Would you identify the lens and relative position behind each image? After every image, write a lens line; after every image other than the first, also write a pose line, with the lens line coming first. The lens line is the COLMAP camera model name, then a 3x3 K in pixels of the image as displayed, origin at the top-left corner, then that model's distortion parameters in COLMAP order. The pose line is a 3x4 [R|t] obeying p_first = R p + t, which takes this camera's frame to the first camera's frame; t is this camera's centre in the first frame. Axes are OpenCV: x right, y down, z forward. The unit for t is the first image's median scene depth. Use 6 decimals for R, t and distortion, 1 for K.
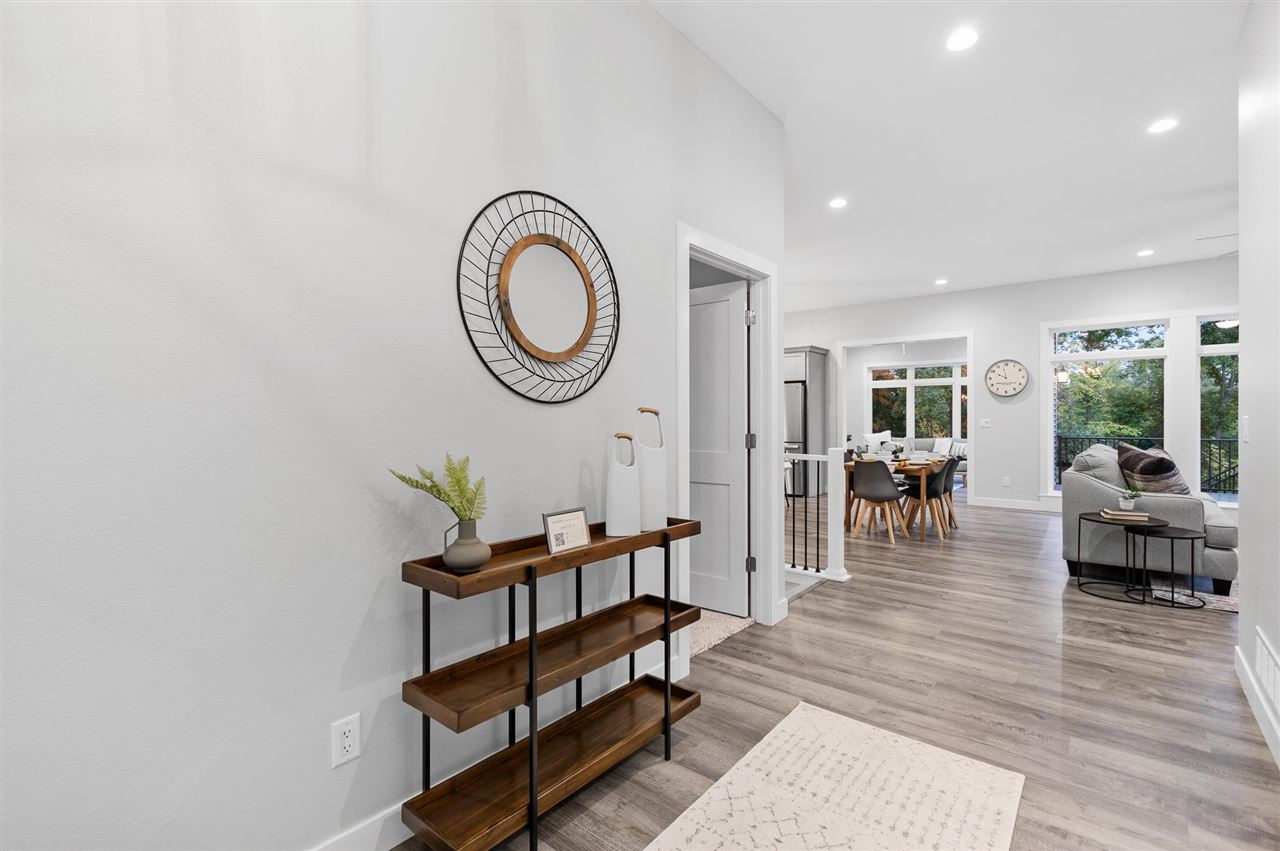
lens RADIAL K [[578.9, 0, 643.8], [0, 578.9, 421.2], [0, 0, 1]] dist [0.001461, -0.000439]
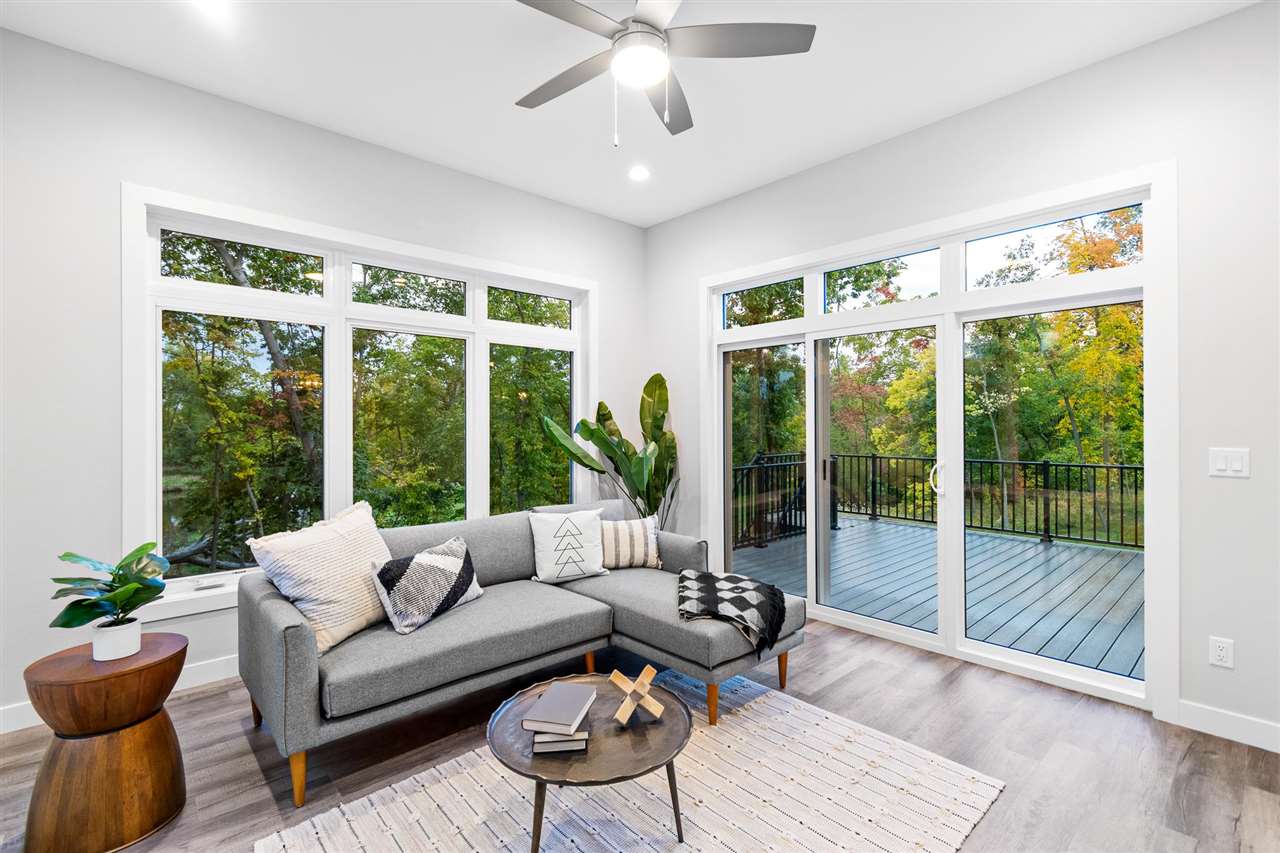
lens RADIAL K [[578.9, 0, 641.6], [0, 578.9, 424.0], [0, 0, 1]] dist [0.001461, -0.000439]
pose [[0.132430, 0.002459, 0.991189, 0.204391], [0.006291, 0.999975, -0.003321, -0.010991], [-0.991172, 0.006675, 0.132411, 0.814768]]
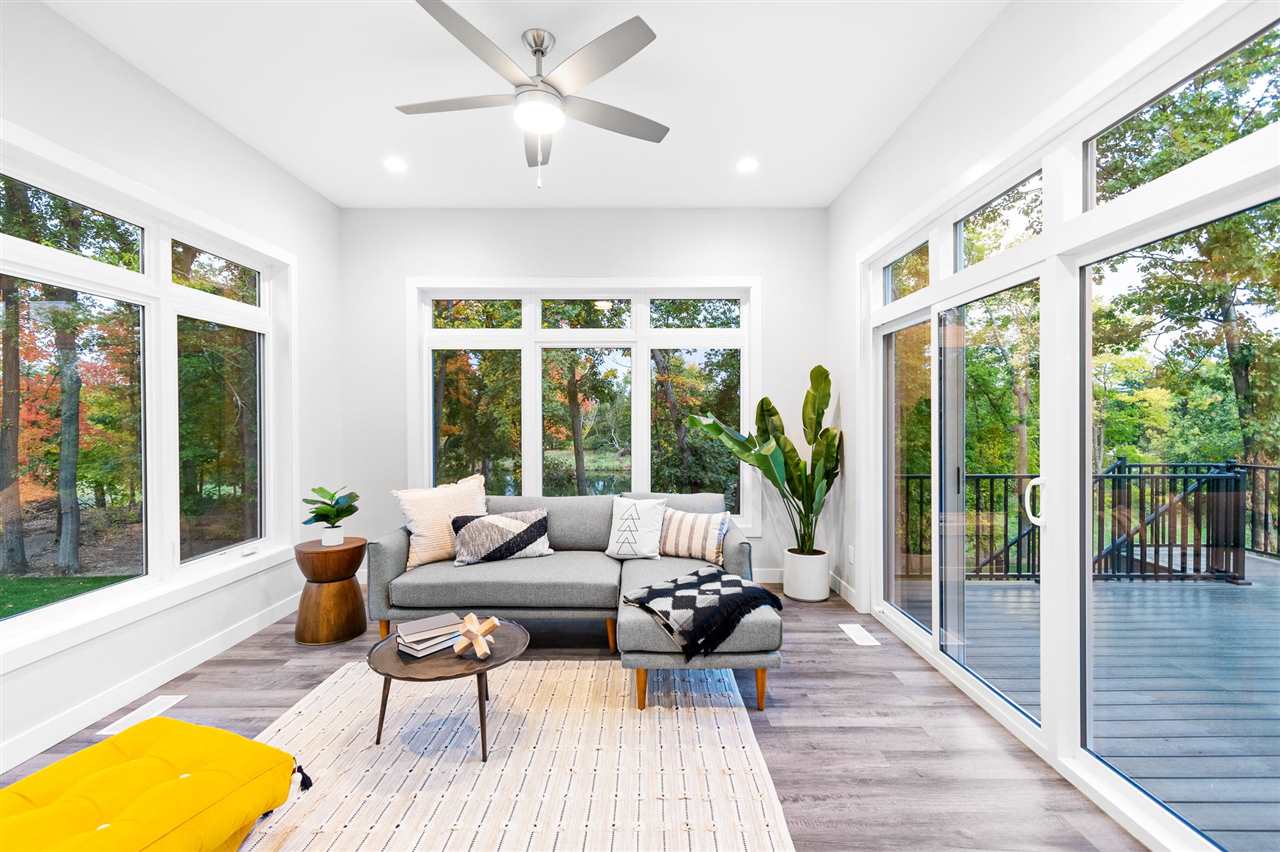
lens RADIAL K [[578.9, 0, 639.8], [0, 578.9, 424.1], [0, 0, 1]] dist [0.001461, -0.000439]
pose [[0.769613, -0.006627, 0.638476, 0.271707], [0.003965, 0.999976, 0.005600, -0.011748], [-0.638498, -0.001778, 0.769621, 0.659585]]
